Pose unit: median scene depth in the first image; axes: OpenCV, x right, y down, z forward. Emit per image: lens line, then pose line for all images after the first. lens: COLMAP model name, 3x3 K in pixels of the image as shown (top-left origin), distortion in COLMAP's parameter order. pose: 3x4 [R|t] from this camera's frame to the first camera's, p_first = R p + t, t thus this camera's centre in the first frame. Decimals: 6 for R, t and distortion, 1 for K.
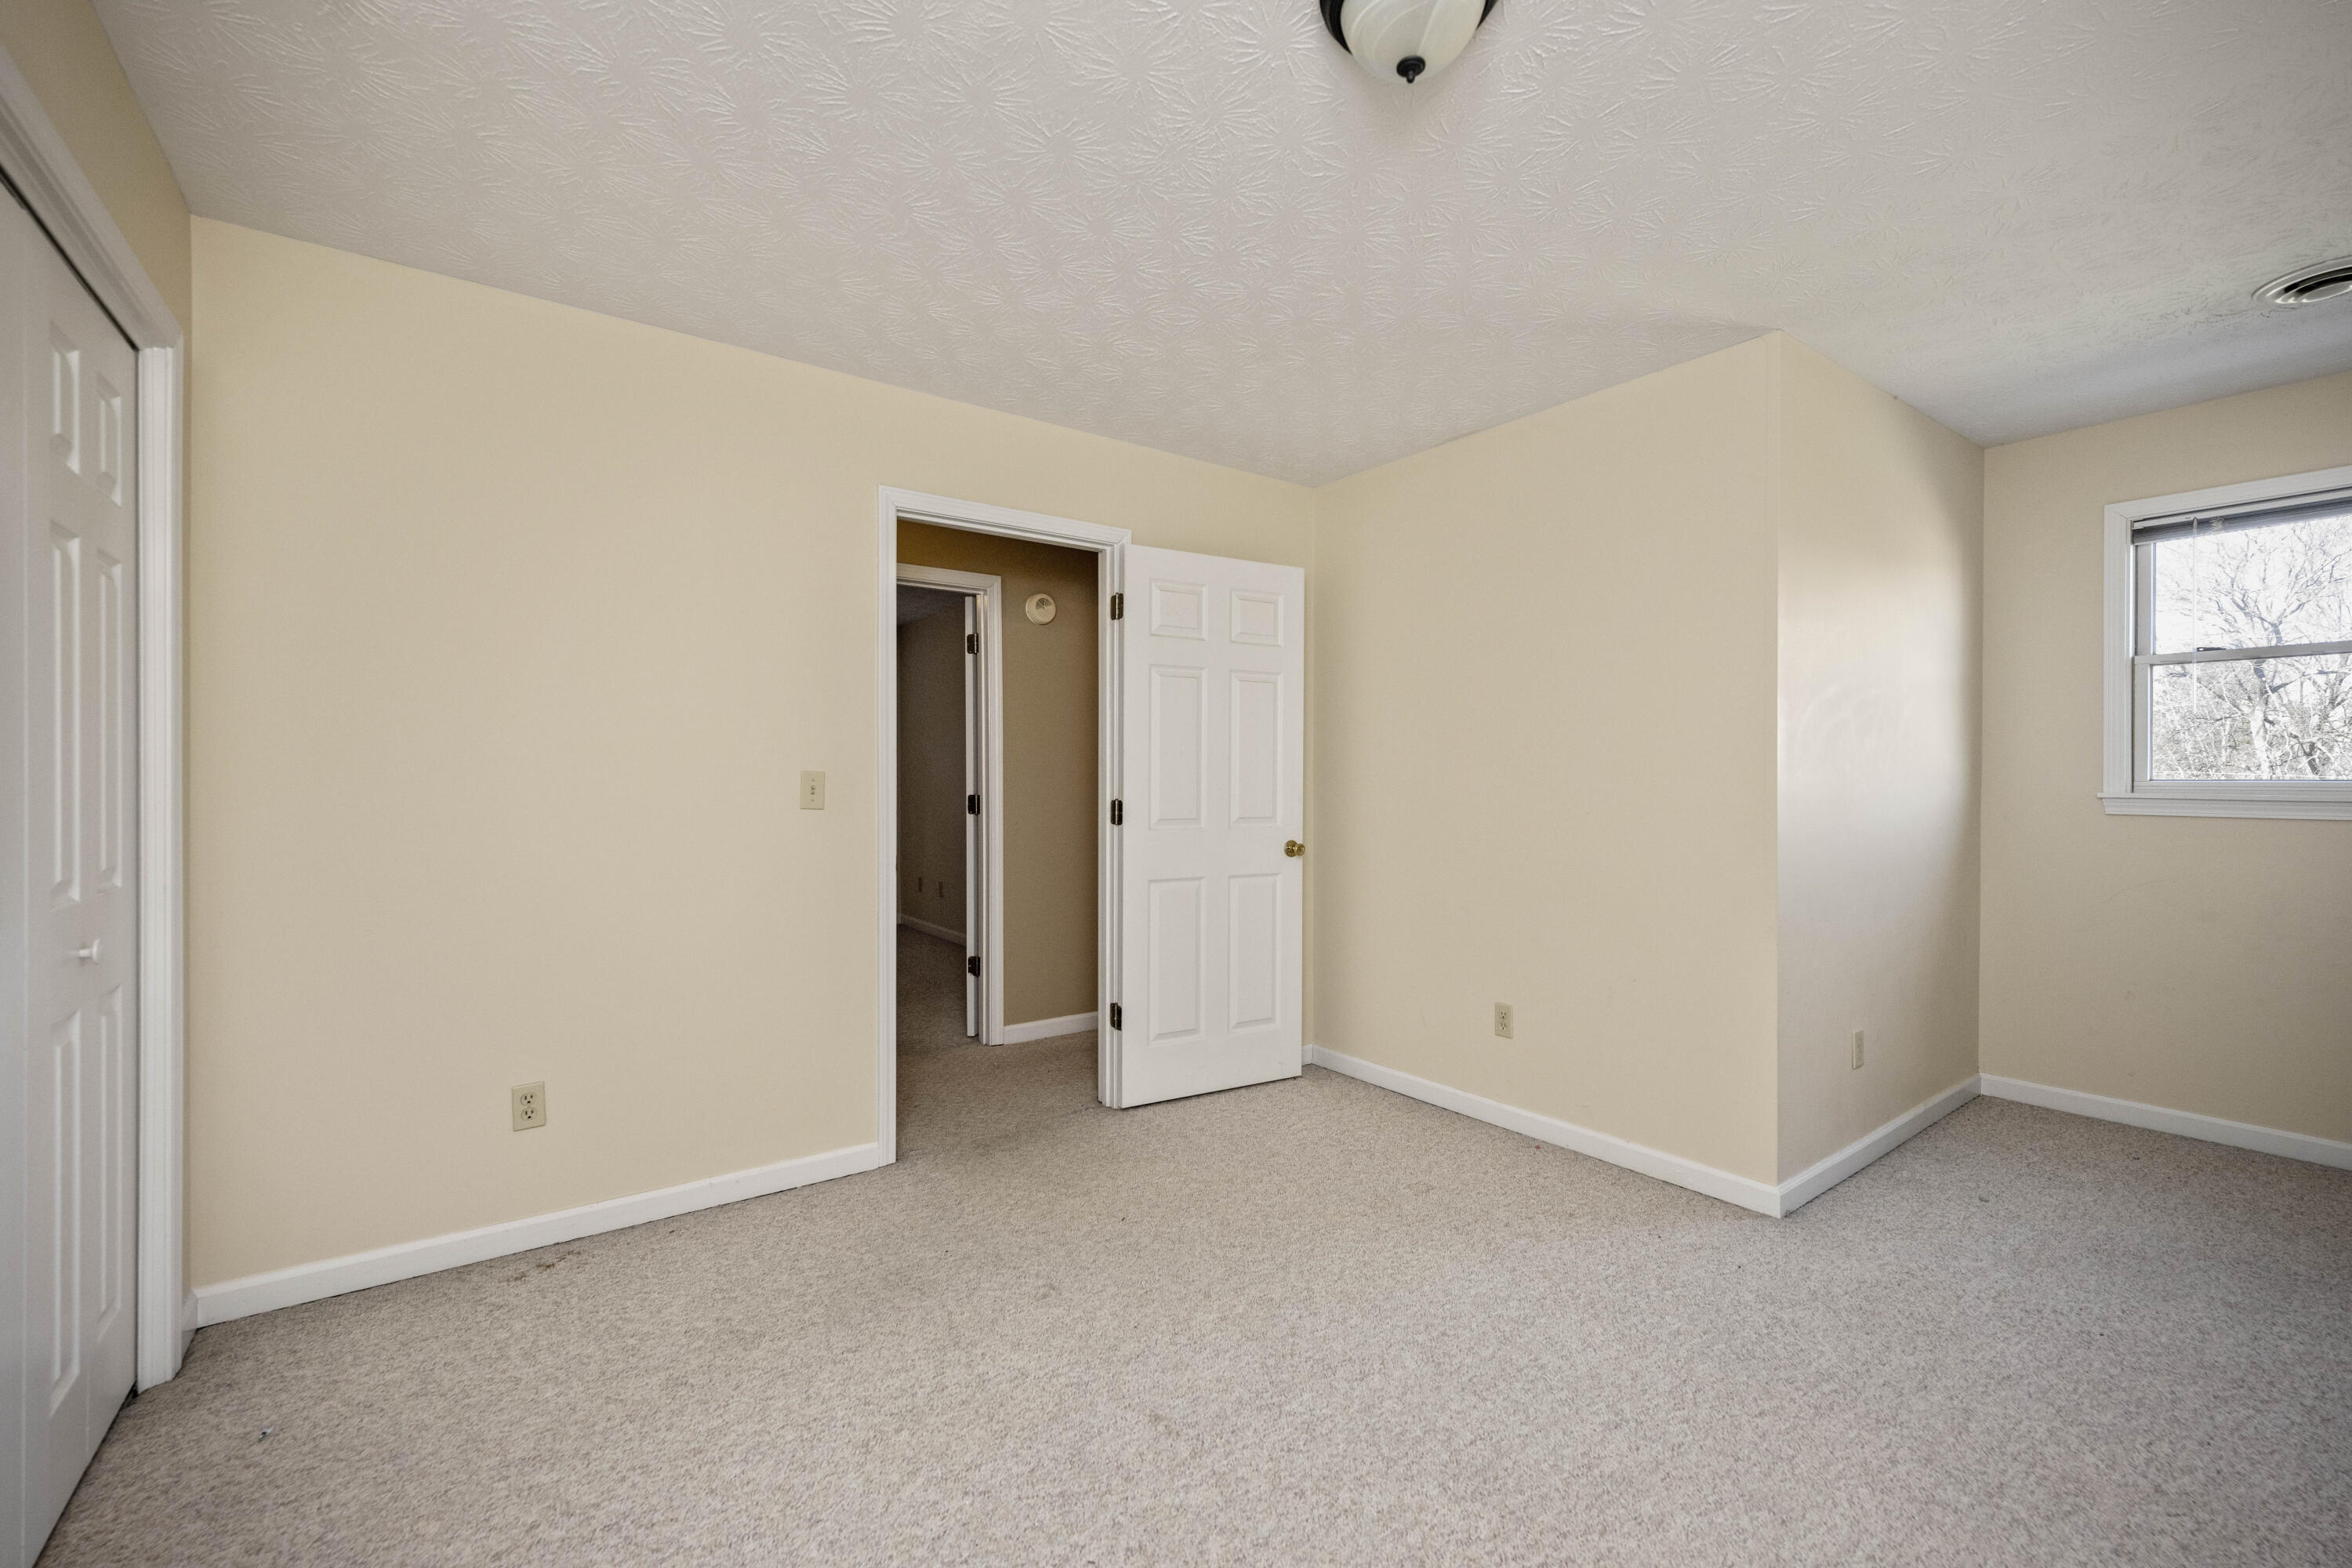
lens RADIAL K [[991.8, 0, 1165.2], [0, 991.8, 784.4], [0, 0, 1]] dist [-0.002215, 0.000180]
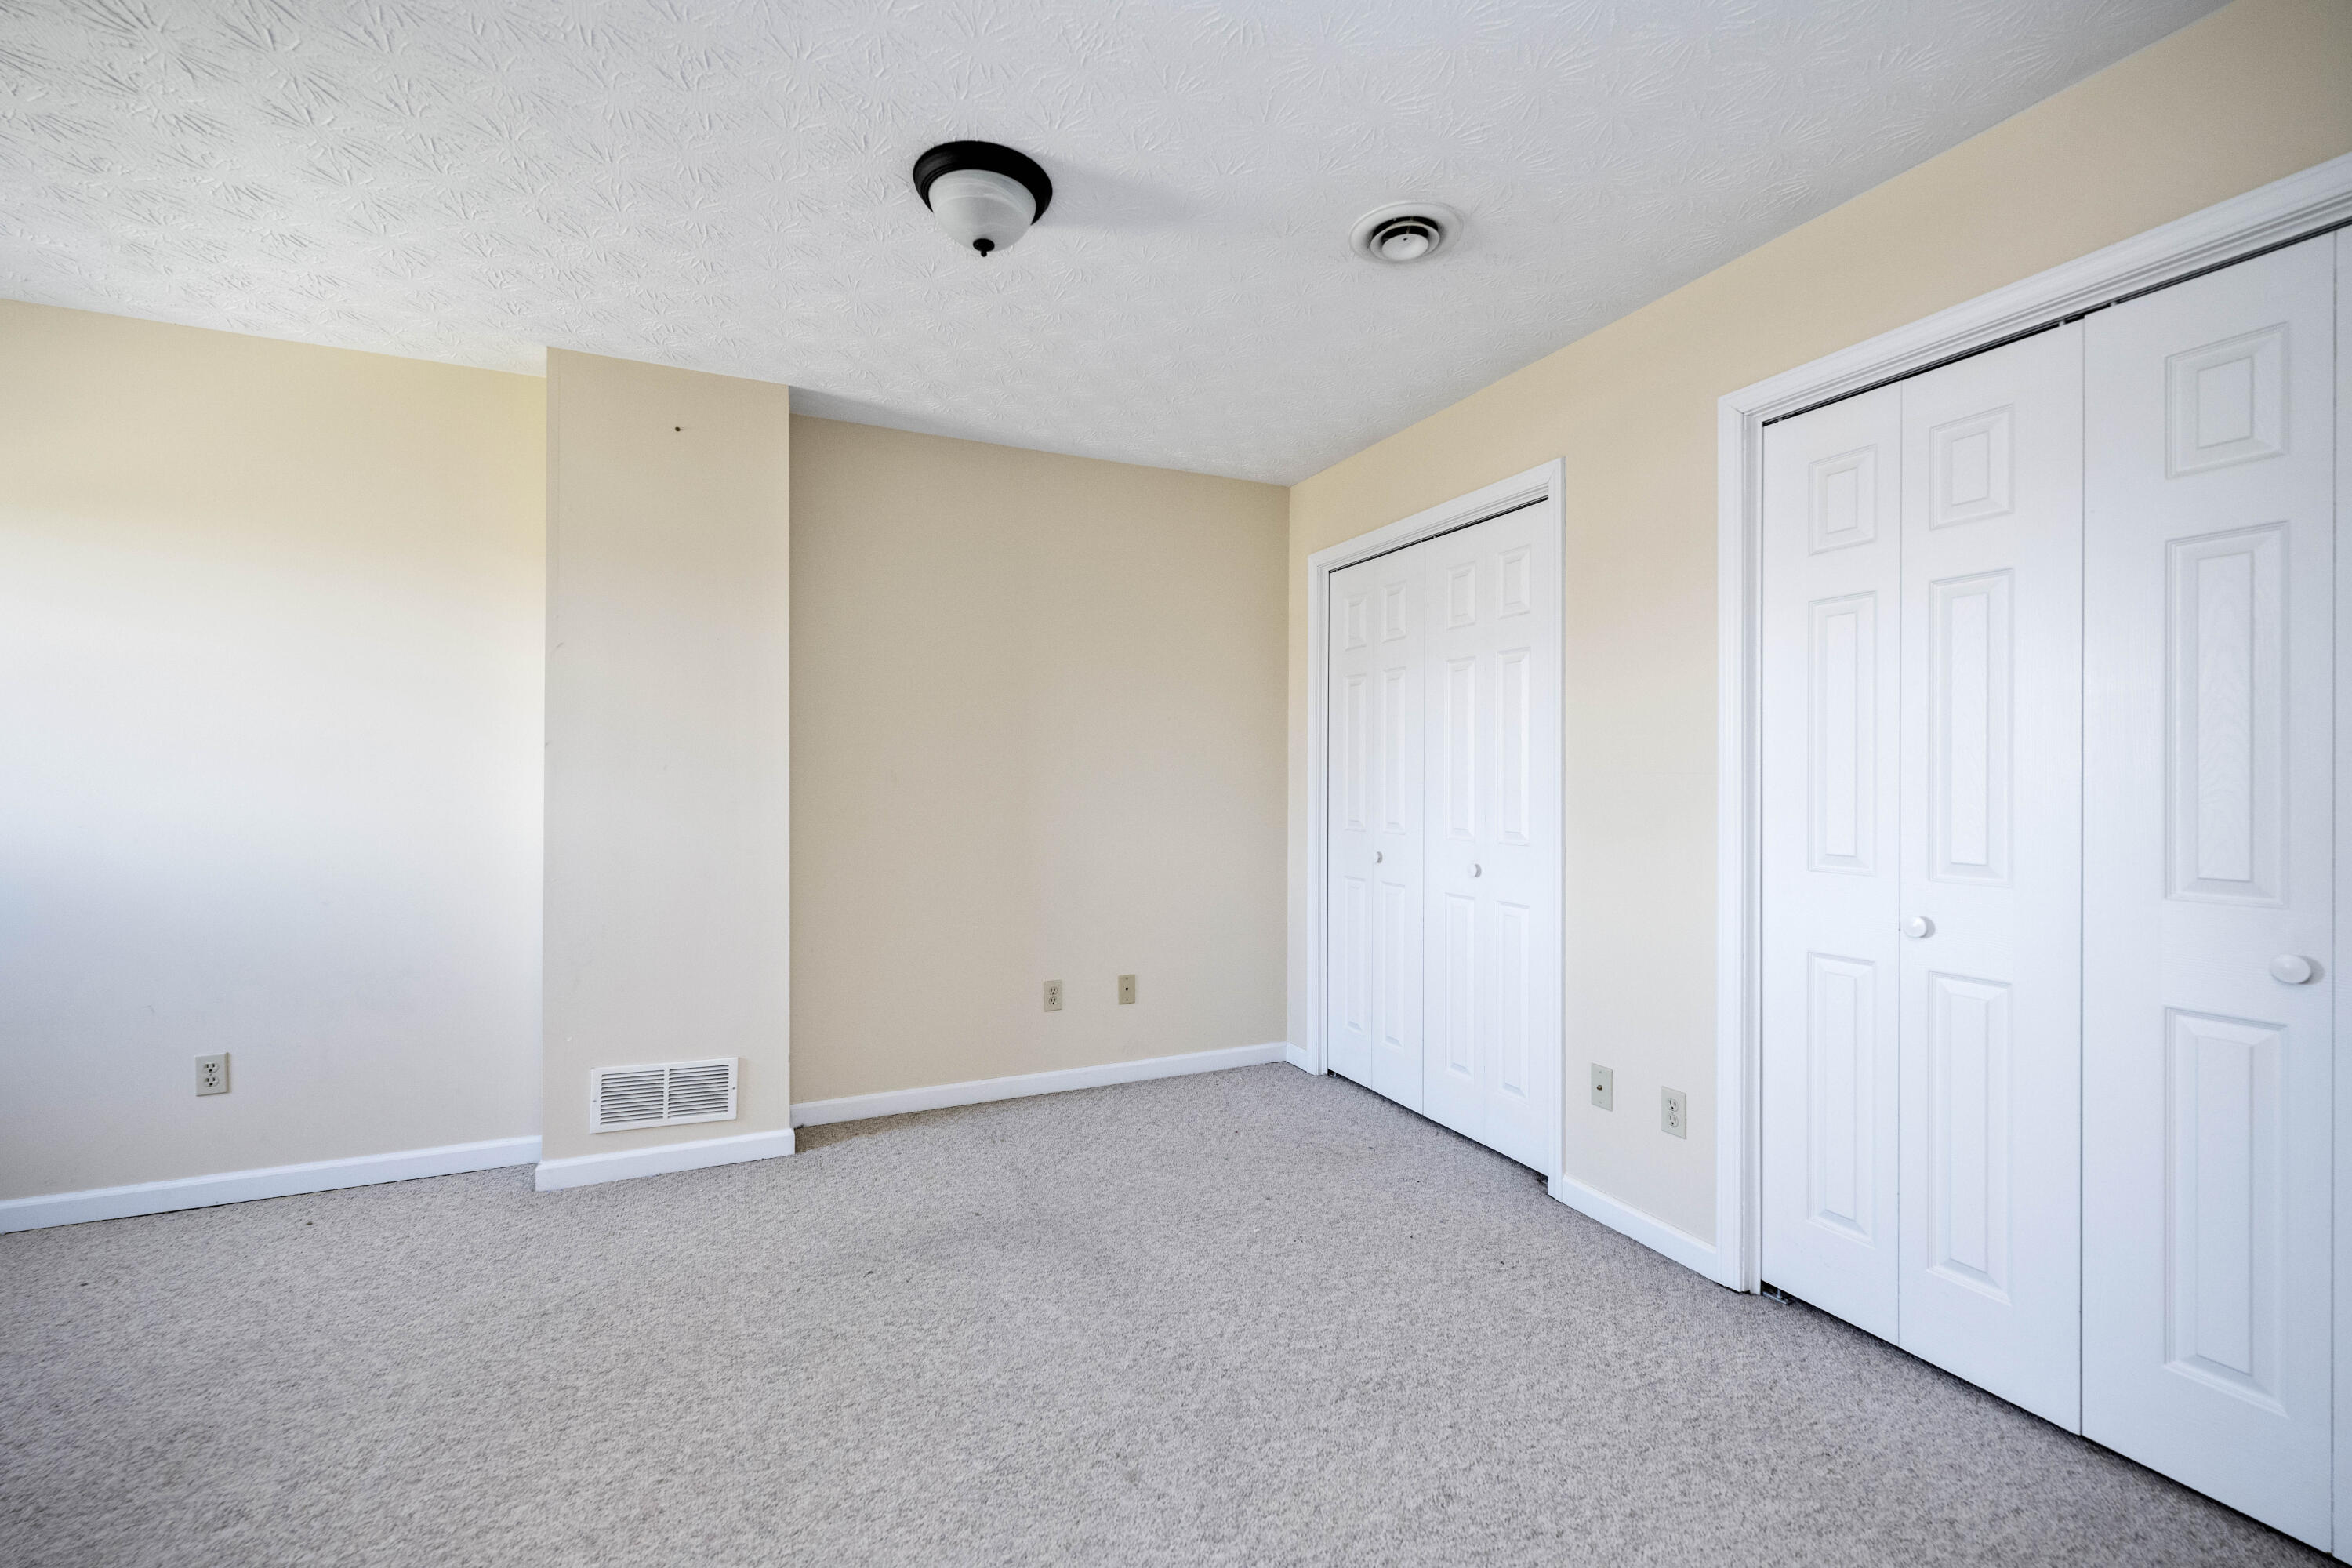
lens RADIAL K [[991.8, 0, 1165.2], [0, 991.8, 784.4], [0, 0, 1]] dist [-0.002215, 0.000180]
pose [[-0.979295, -0.004517, 0.202387, -0.229880], [-0.000727, 0.999823, 0.018800, -0.017963], [-0.202436, 0.018263, -0.979125, 1.963320]]
